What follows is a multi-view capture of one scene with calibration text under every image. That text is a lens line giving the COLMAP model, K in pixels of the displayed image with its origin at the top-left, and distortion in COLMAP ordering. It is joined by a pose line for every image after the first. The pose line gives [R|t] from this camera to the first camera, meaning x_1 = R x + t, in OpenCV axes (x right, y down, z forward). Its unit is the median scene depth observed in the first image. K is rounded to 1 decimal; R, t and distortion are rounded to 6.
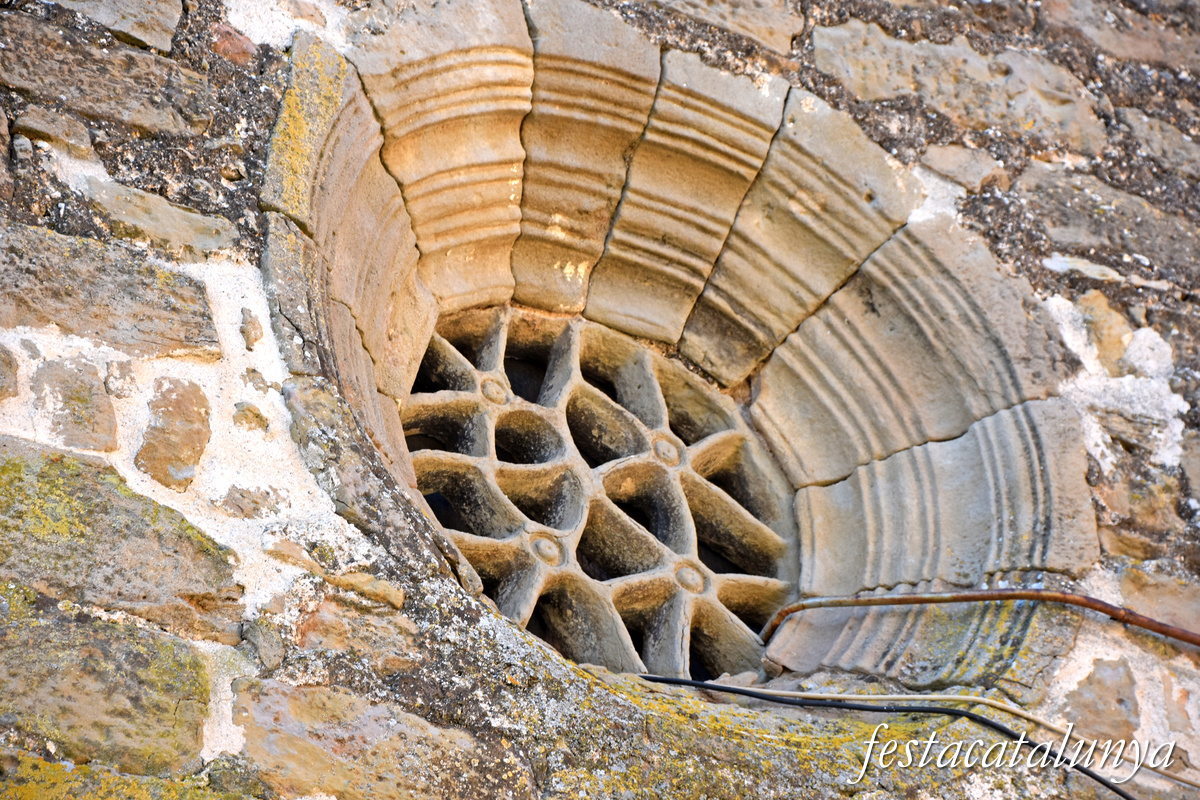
lens RADIAL K [[4906.9, 0, 600.6], [0, 4906.9, 399.9], [0, 0, 1]] dist [1.194096, 0.000000]
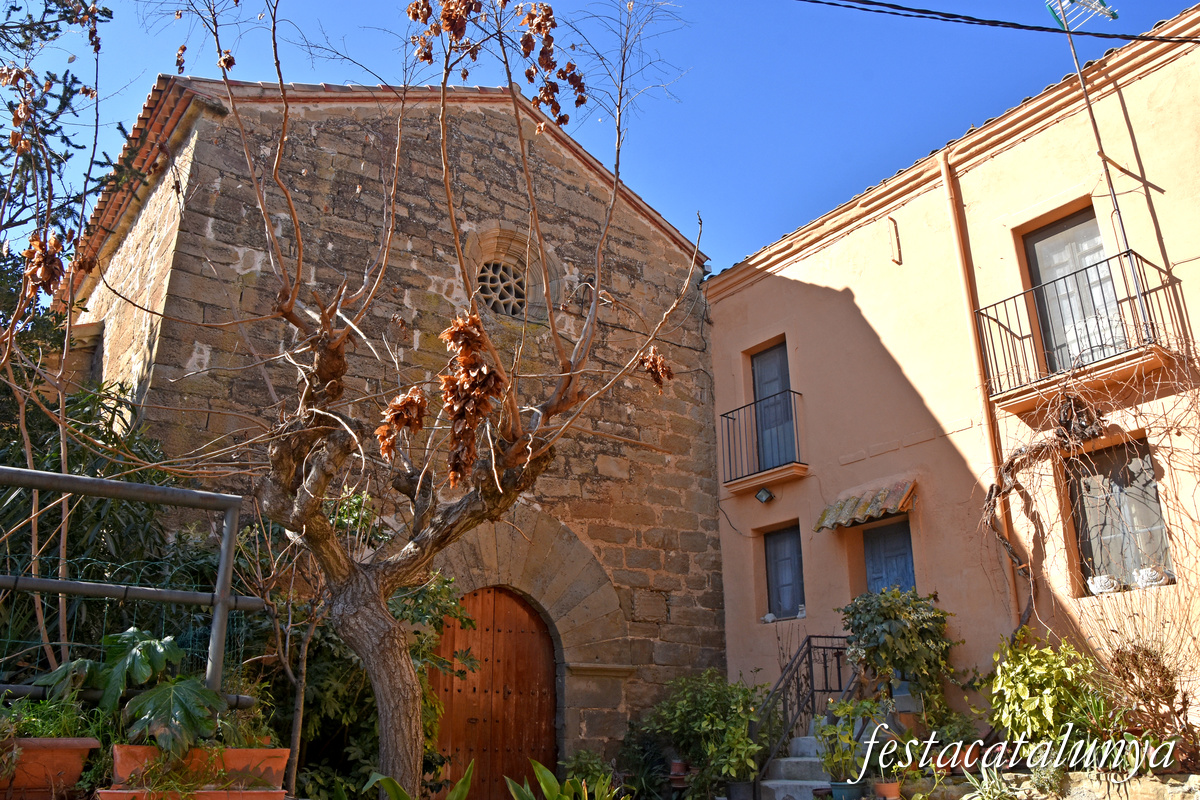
lens RADIAL K [[939.8, 0, 599.5], [0, 939.8, 400.1], [0, 0, 1]] dist [-0.000657, -0.000028]
pose [[0.988413, 0.104746, 0.109856, 0.006741], [-0.133900, 0.942558, 0.306033, -0.289051], [-0.071490, -0.317196, 0.945661, -0.481490]]
